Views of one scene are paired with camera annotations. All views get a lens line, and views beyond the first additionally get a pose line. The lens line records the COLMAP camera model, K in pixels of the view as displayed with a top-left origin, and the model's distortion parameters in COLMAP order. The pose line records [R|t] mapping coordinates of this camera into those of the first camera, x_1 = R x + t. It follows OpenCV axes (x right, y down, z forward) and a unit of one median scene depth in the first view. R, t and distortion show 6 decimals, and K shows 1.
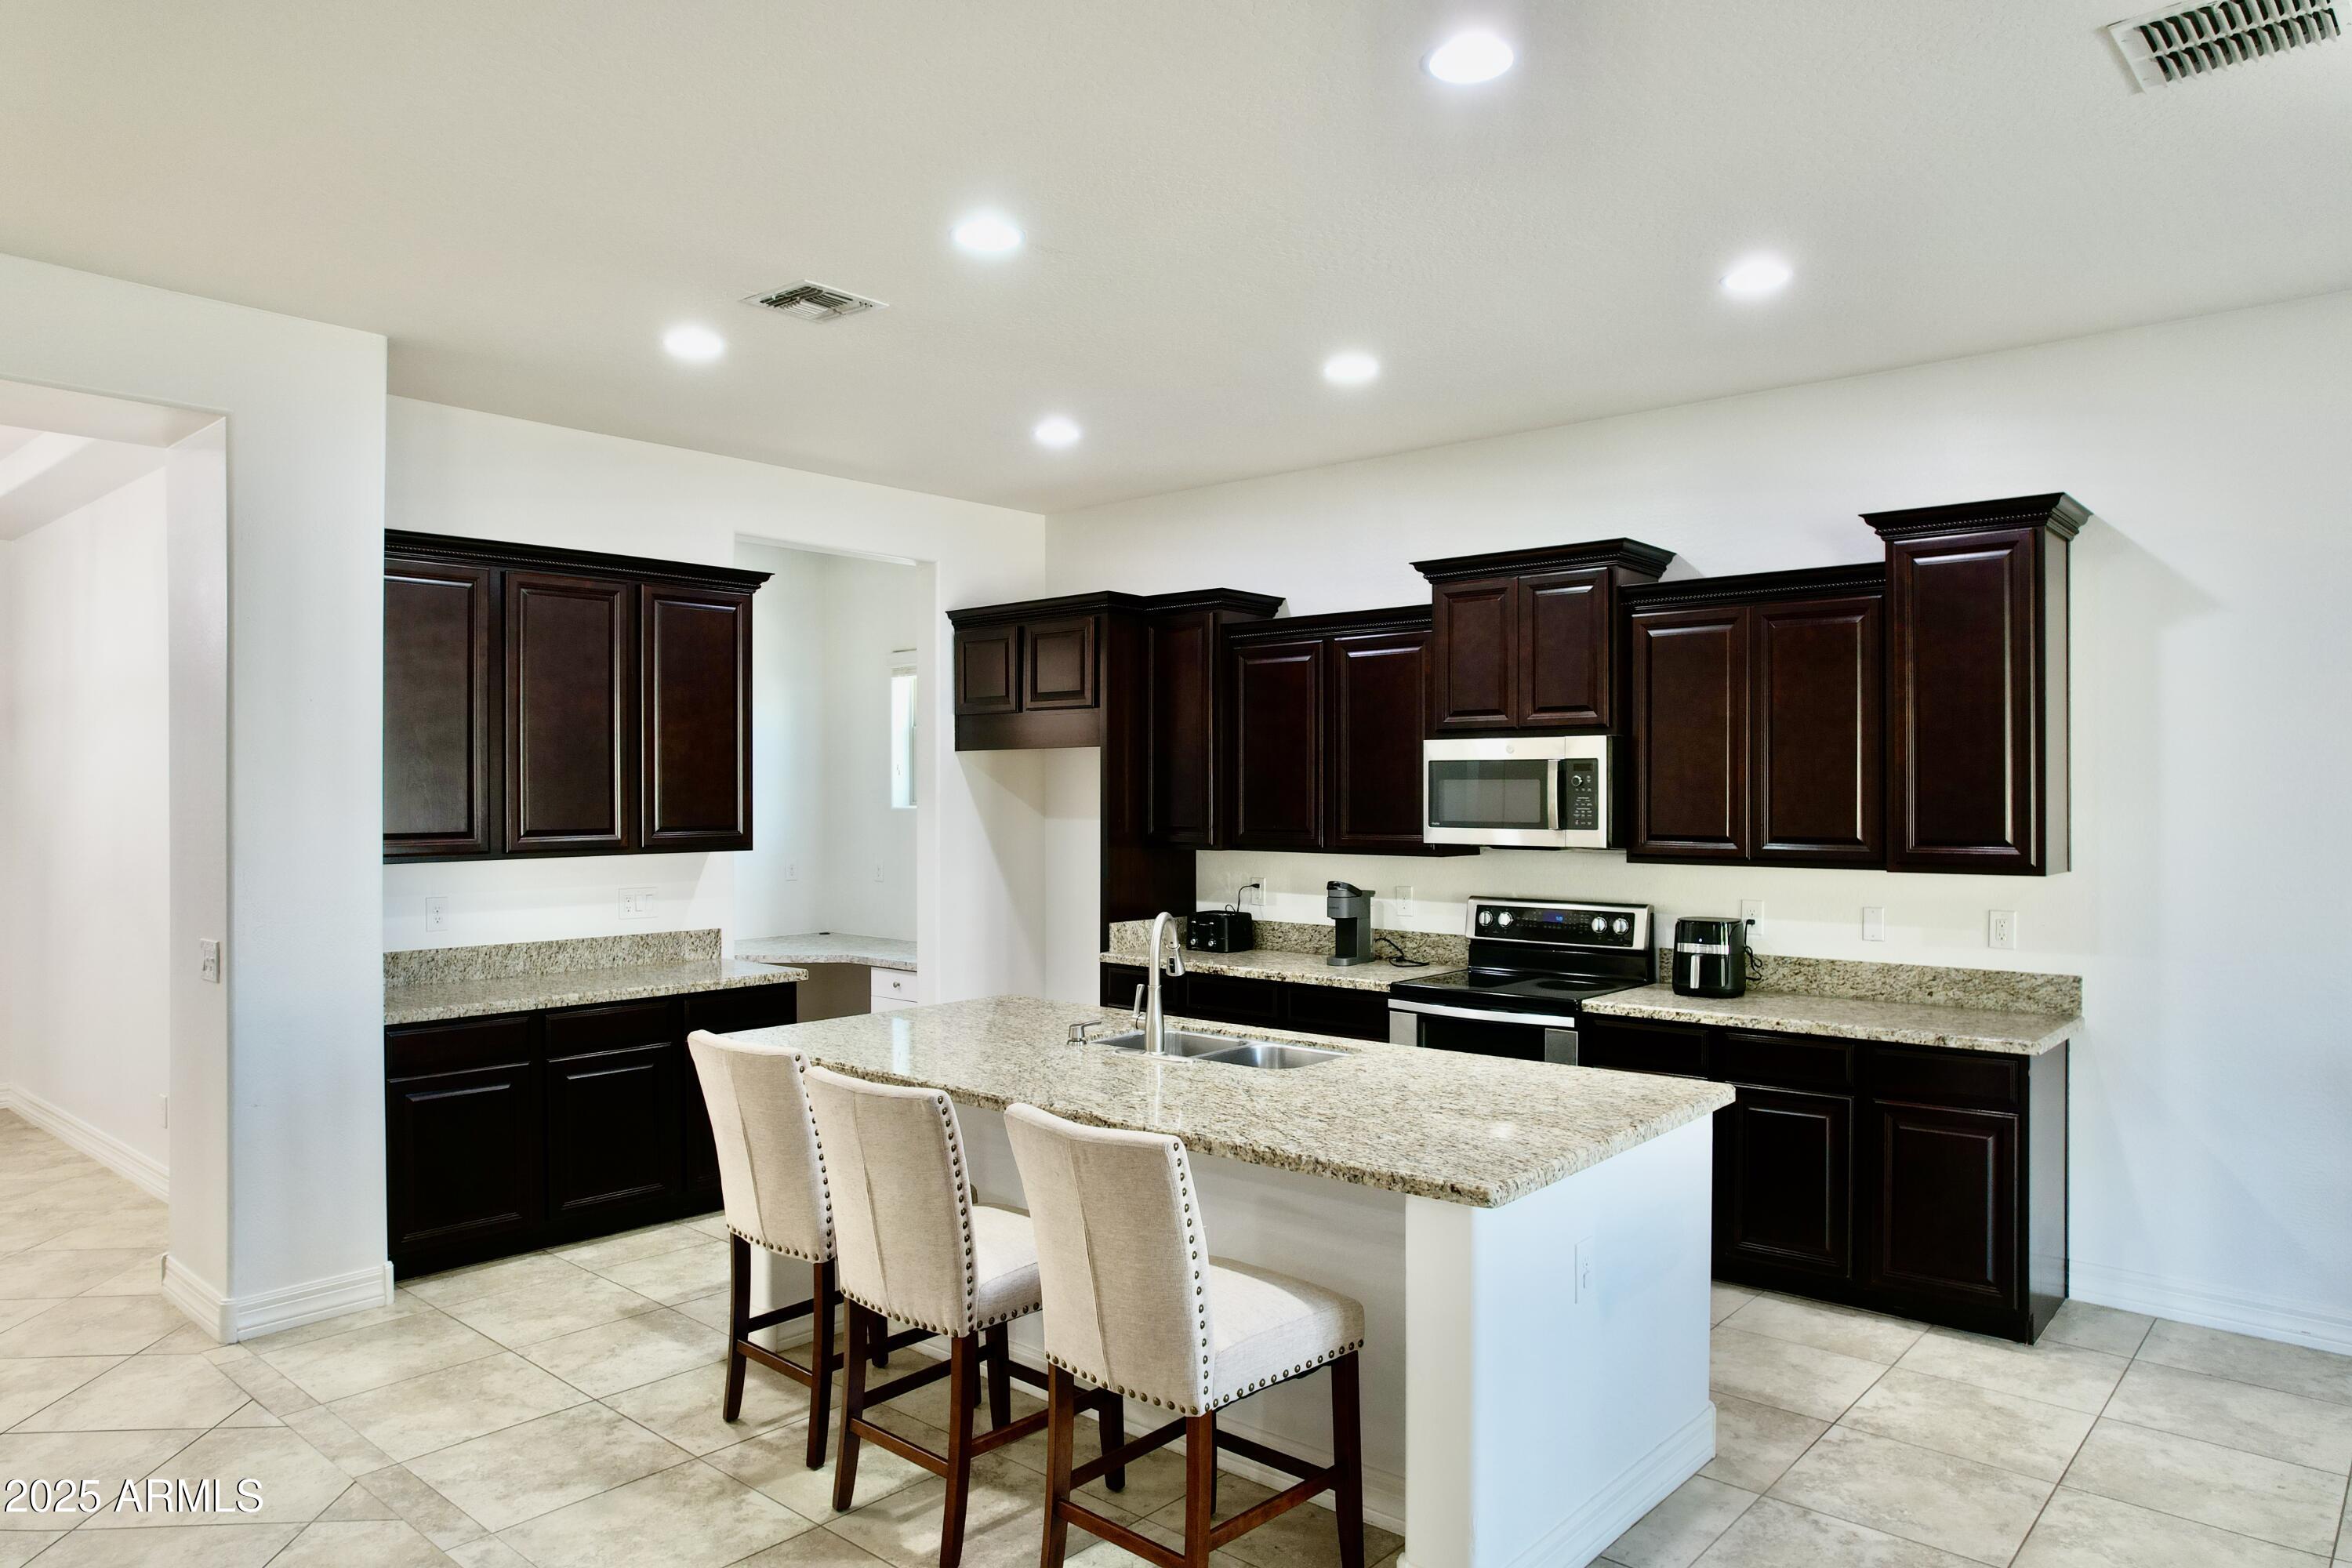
lens RADIAL K [[1537.3, 0, 1176.0], [0, 1537.3, 784.0], [0, 0, 1]] dist [-0.000600, 0.002182]
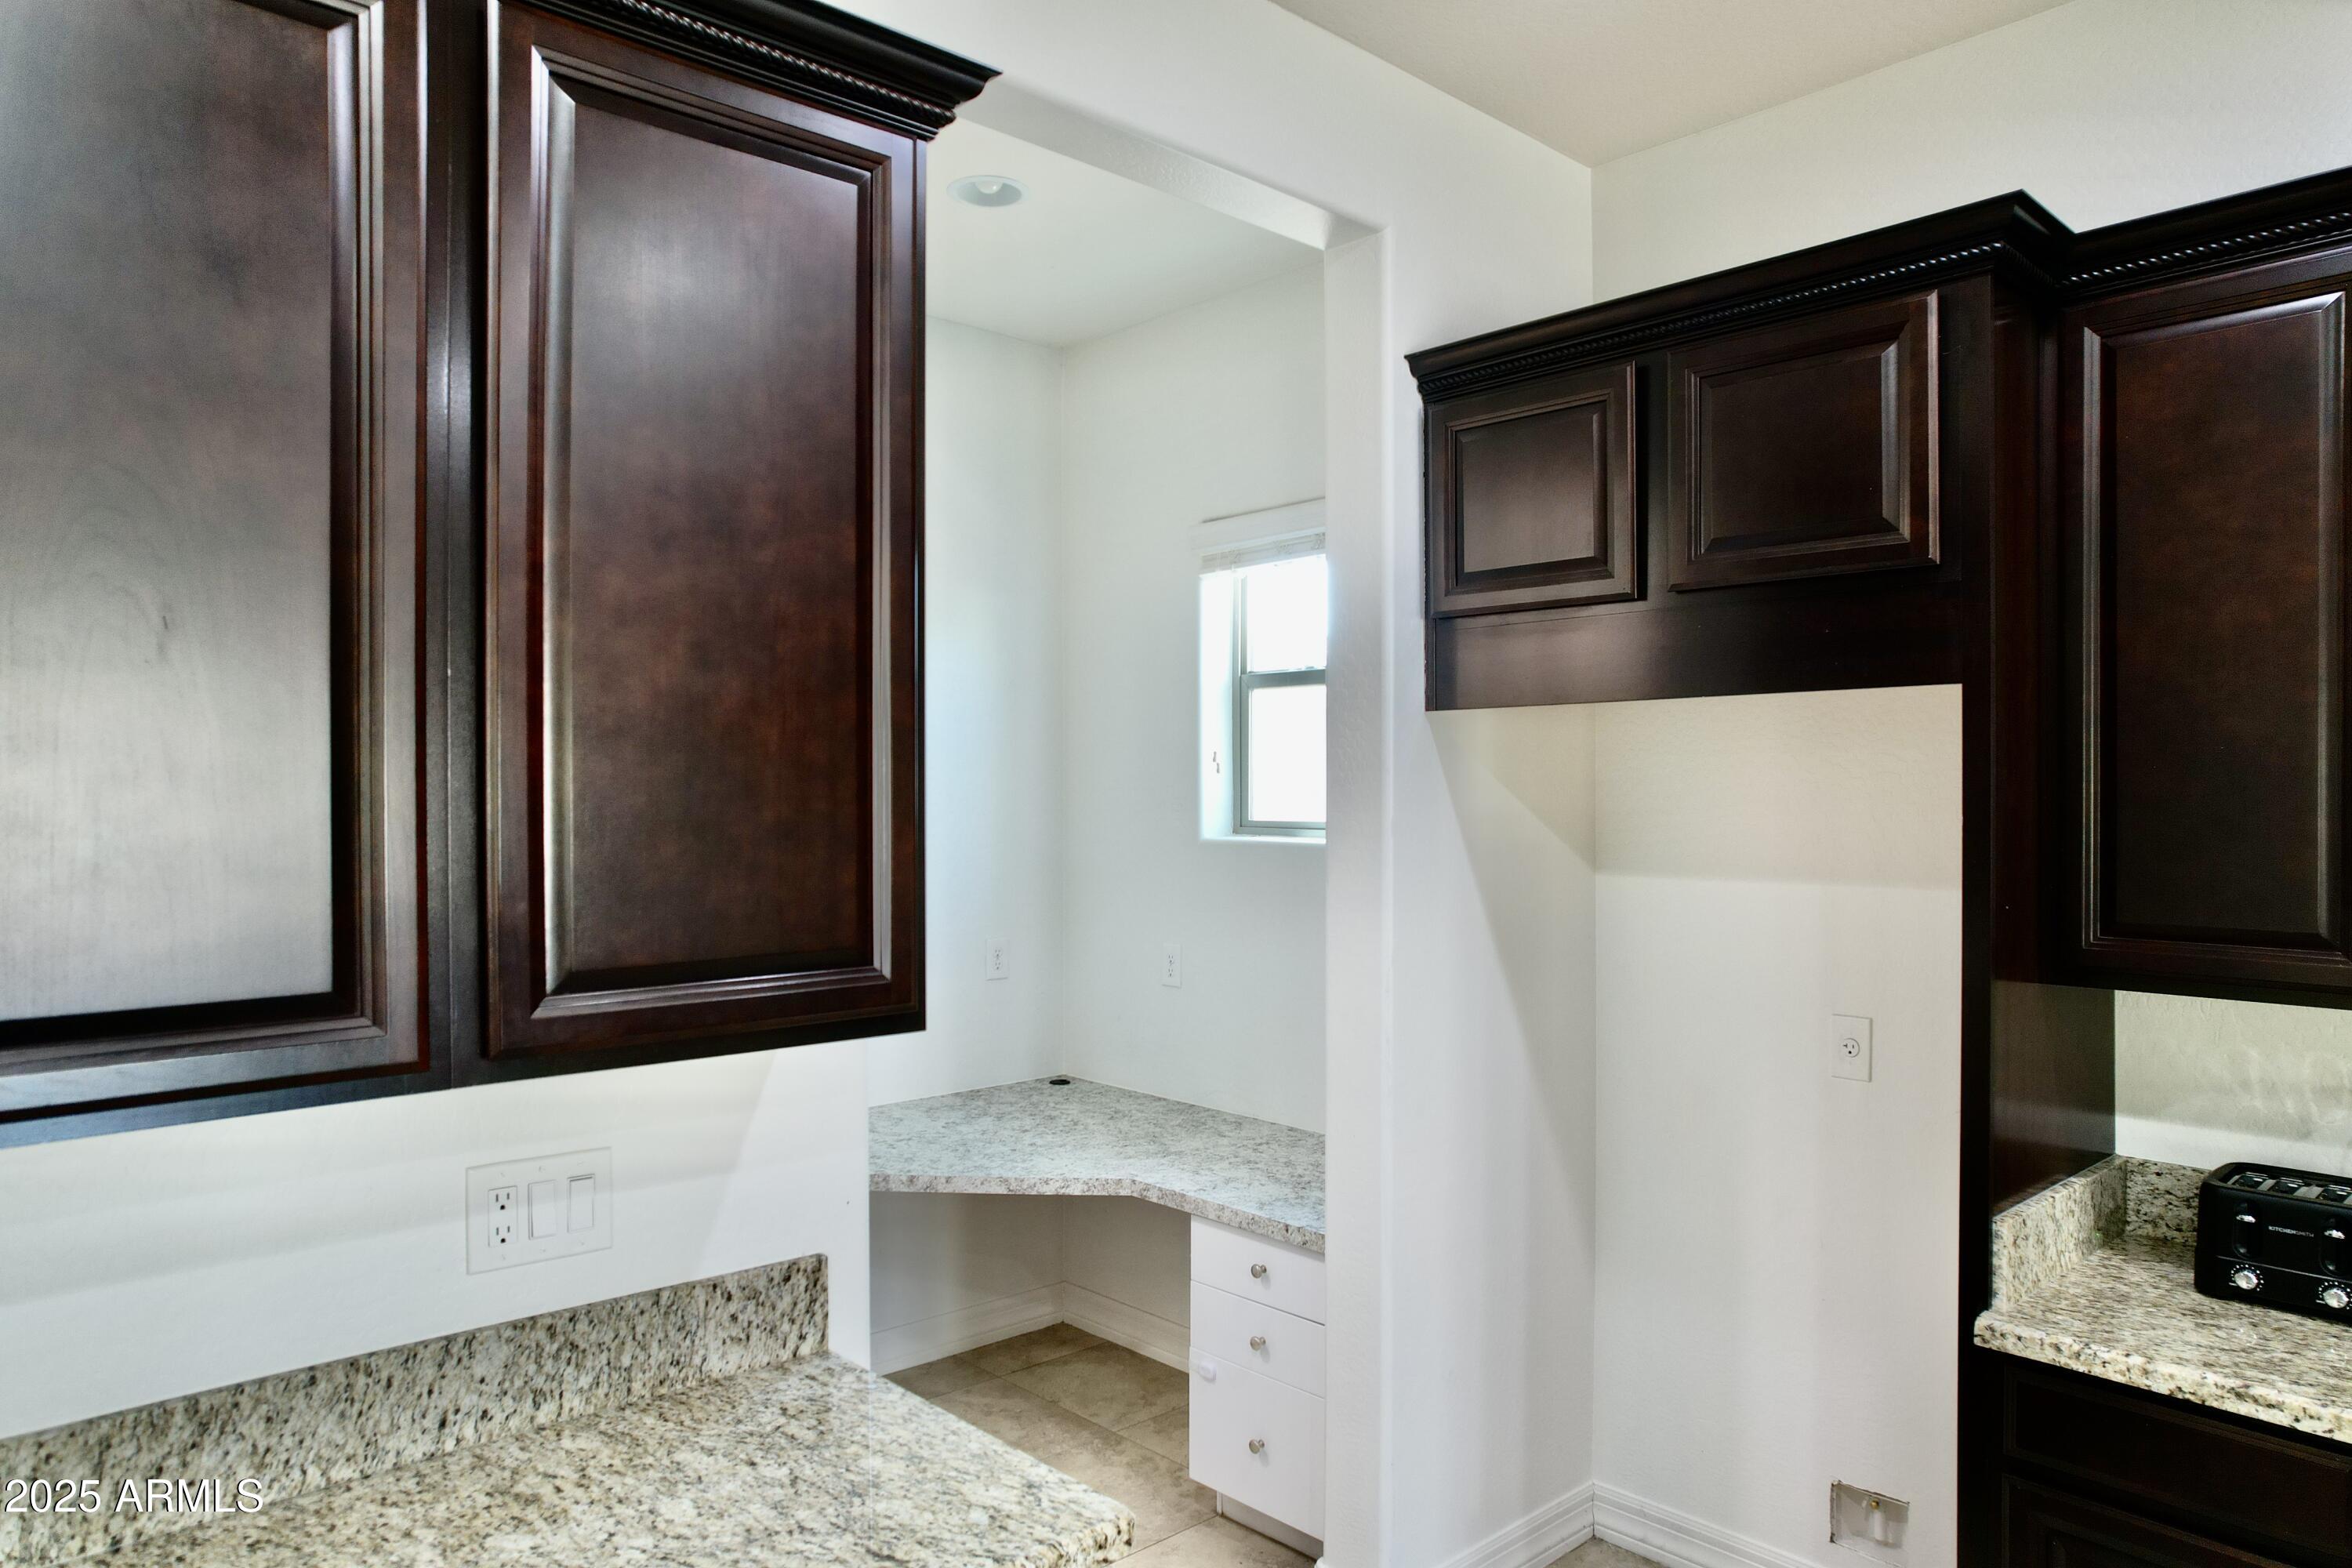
lens RADIAL K [[1459.5, 0, 1176.0], [0, 1459.5, 784.0], [0, 0, 1]] dist [0.044871, 0.000742]
pose [[0.995367, -0.001014, -0.096148, -0.207386], [0.001073, 0.999999, 0.000564, -0.003551], [0.096147, -0.000665, 0.995367, 0.750655]]
